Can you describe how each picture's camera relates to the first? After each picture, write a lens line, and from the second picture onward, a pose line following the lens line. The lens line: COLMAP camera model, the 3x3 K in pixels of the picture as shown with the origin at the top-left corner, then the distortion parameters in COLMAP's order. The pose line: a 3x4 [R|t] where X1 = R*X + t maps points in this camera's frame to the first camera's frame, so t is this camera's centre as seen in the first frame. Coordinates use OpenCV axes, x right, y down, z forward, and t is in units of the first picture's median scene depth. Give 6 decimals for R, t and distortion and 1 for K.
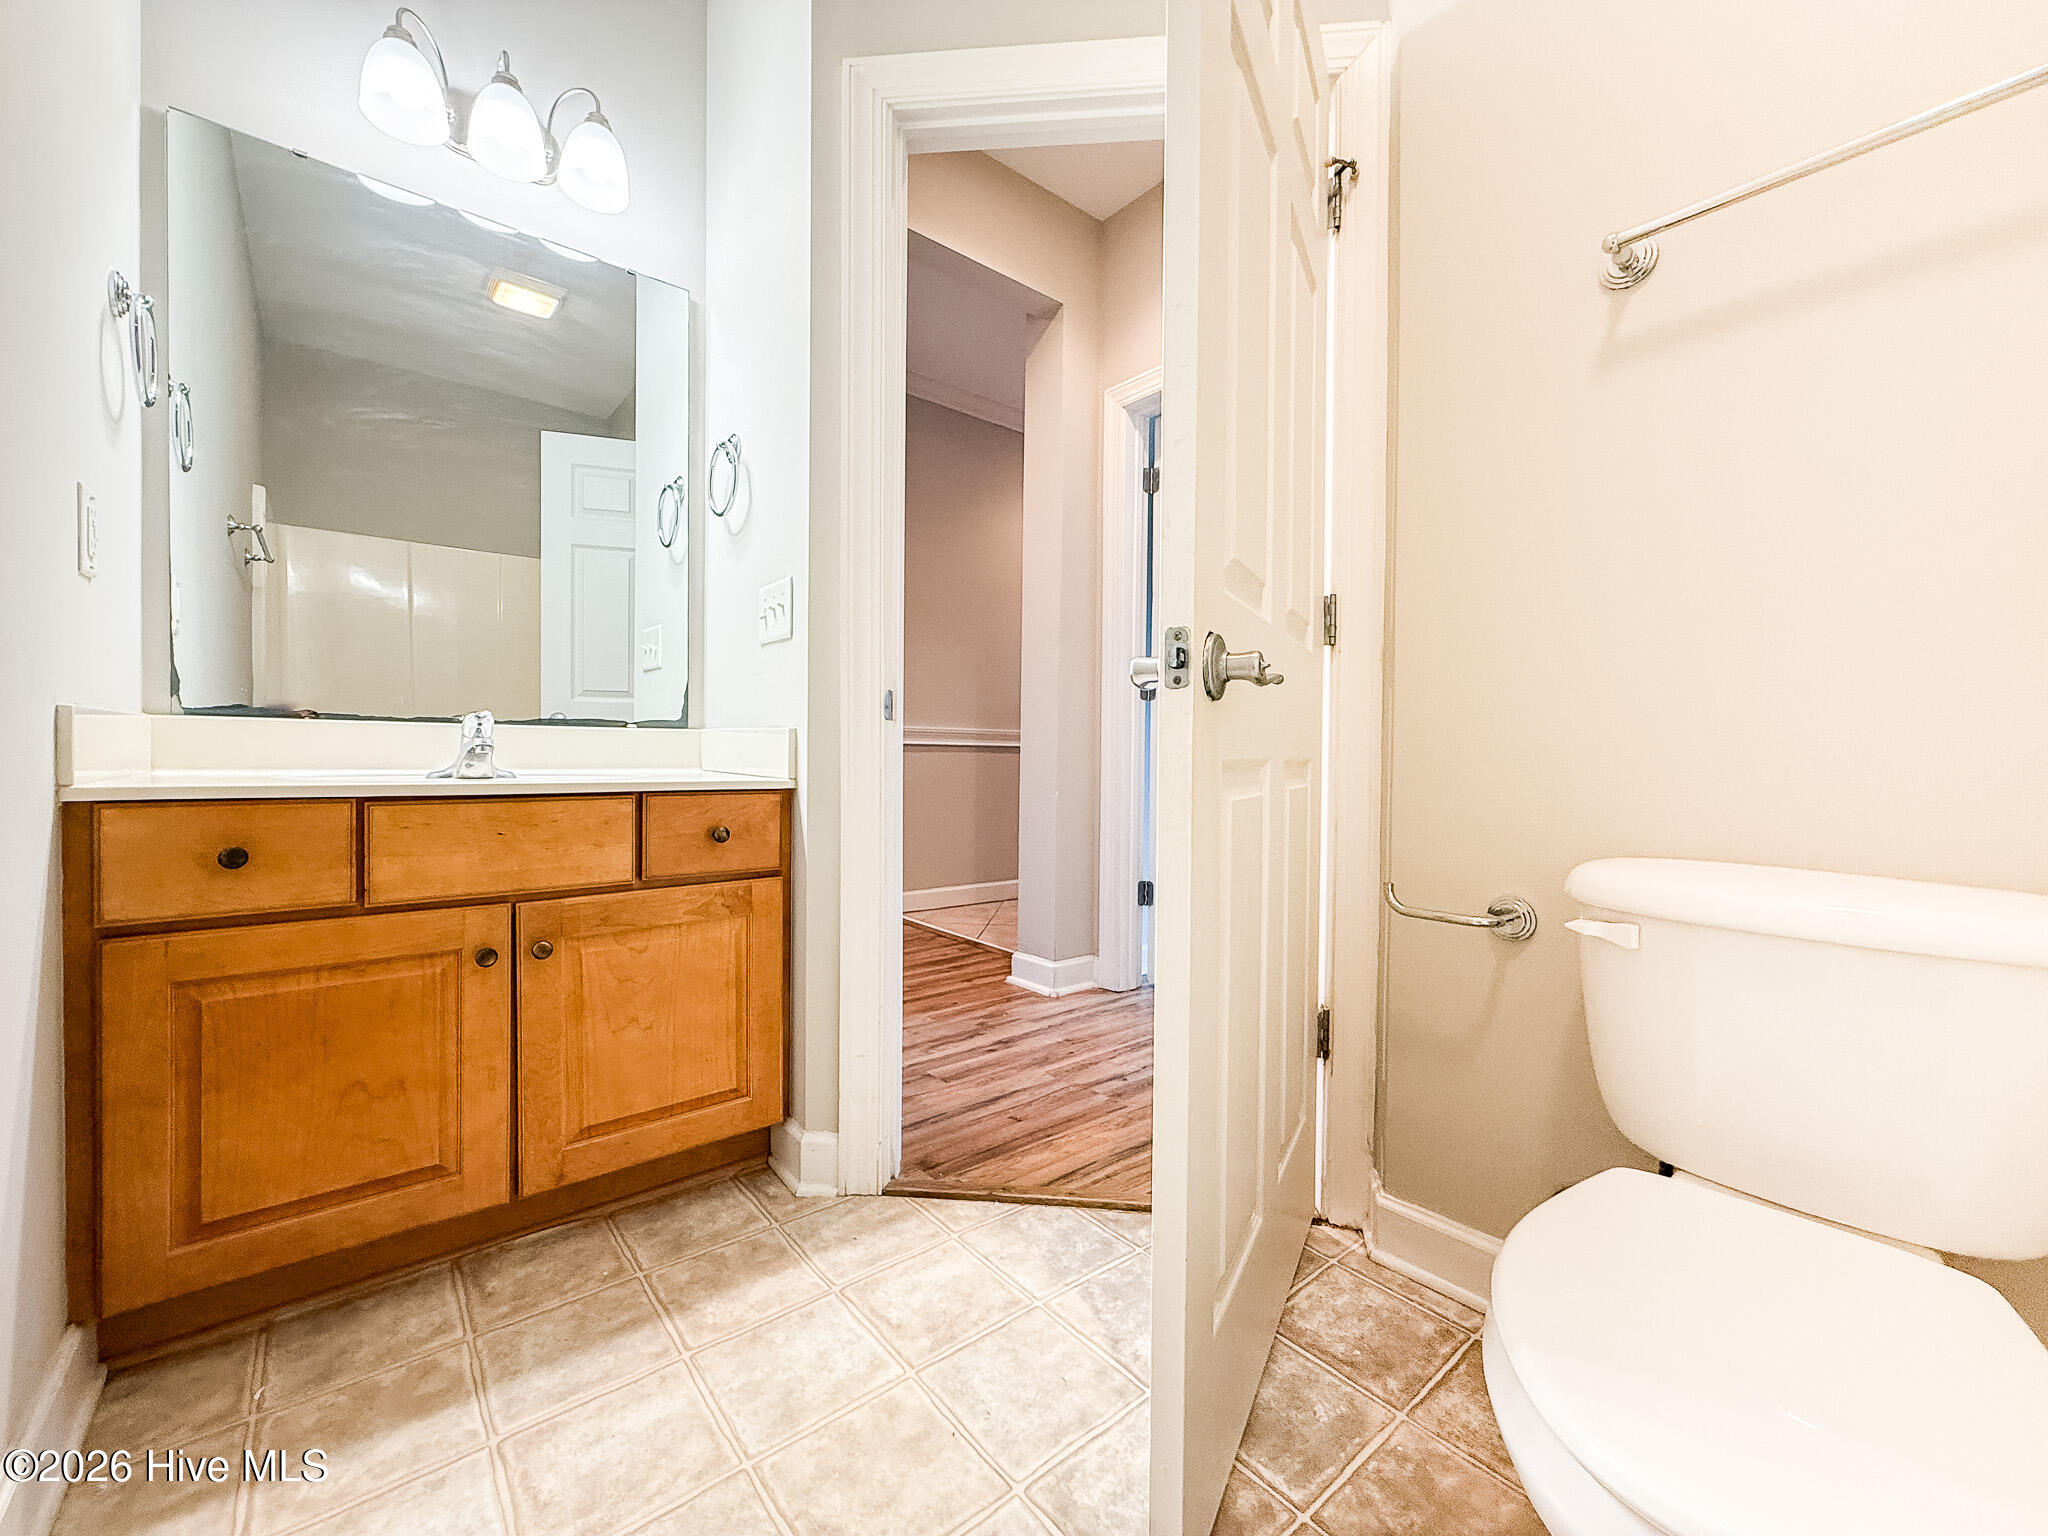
lens RADIAL K [[832.7, 0, 1020.0], [0, 832.7, 763.7], [0, 0, 1]] dist [-0.007721, 0.000499]
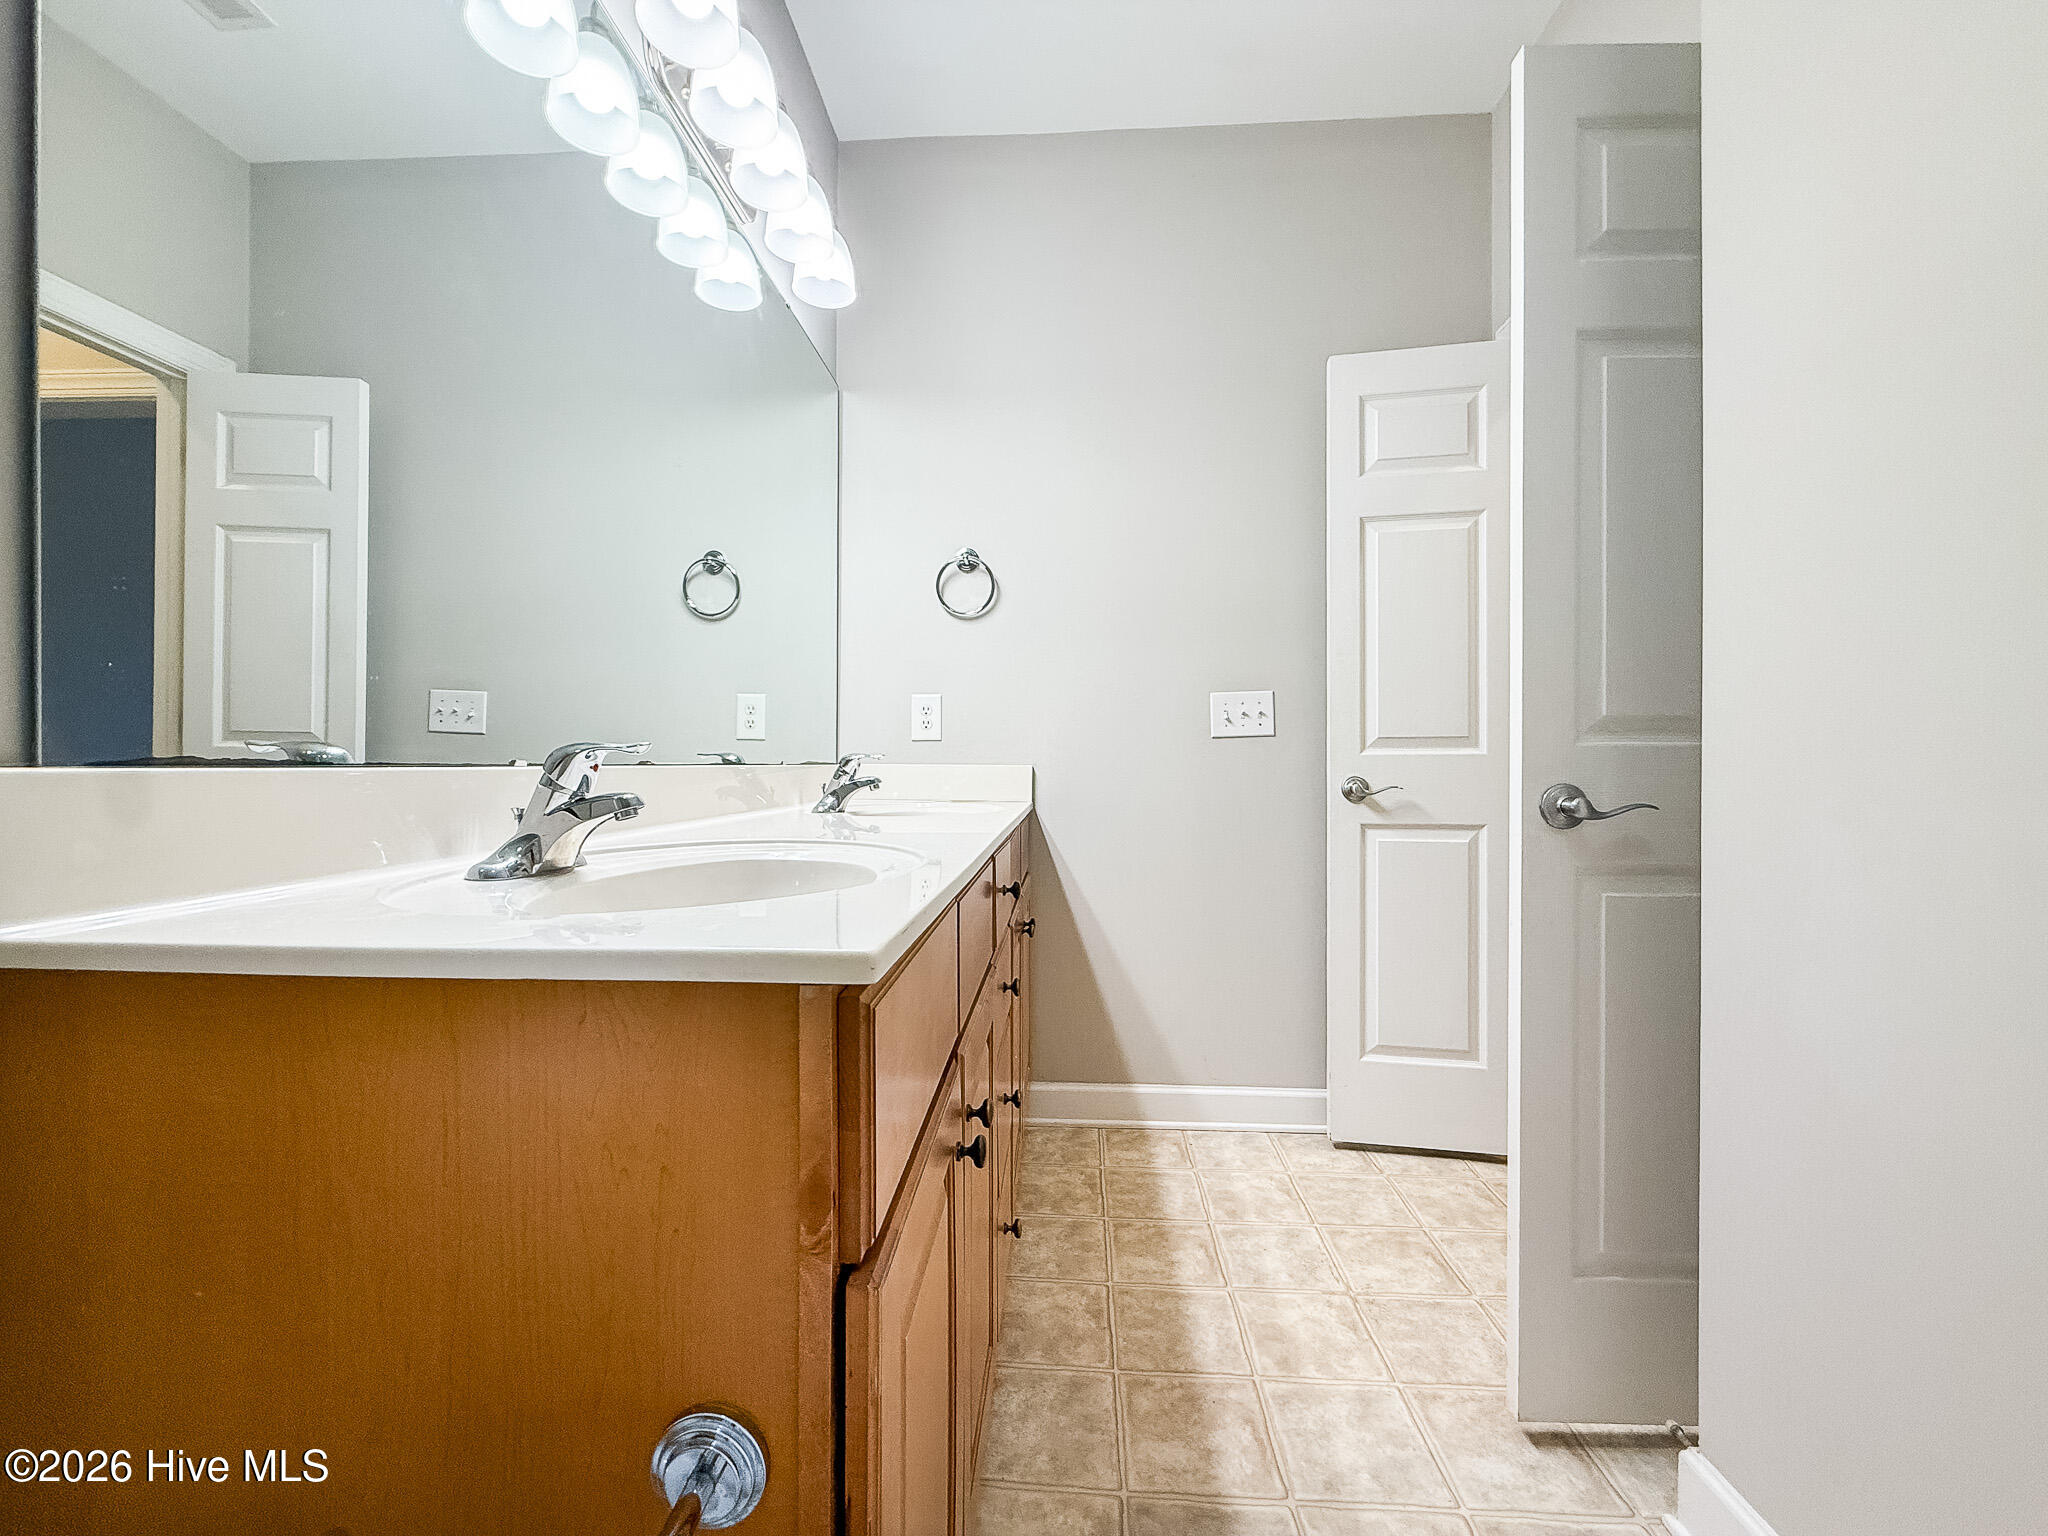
lens RADIAL K [[832.7, 0, 1024.0], [0, 832.7, 766.3], [0, 0, 1]] dist [-0.007721, 0.000499]
pose [[-0.737805, -0.001573, 0.675012, -0.638446], [0.007346, 0.999919, 0.010359, -0.154502], [-0.674974, 0.012602, -0.737734, 1.941384]]
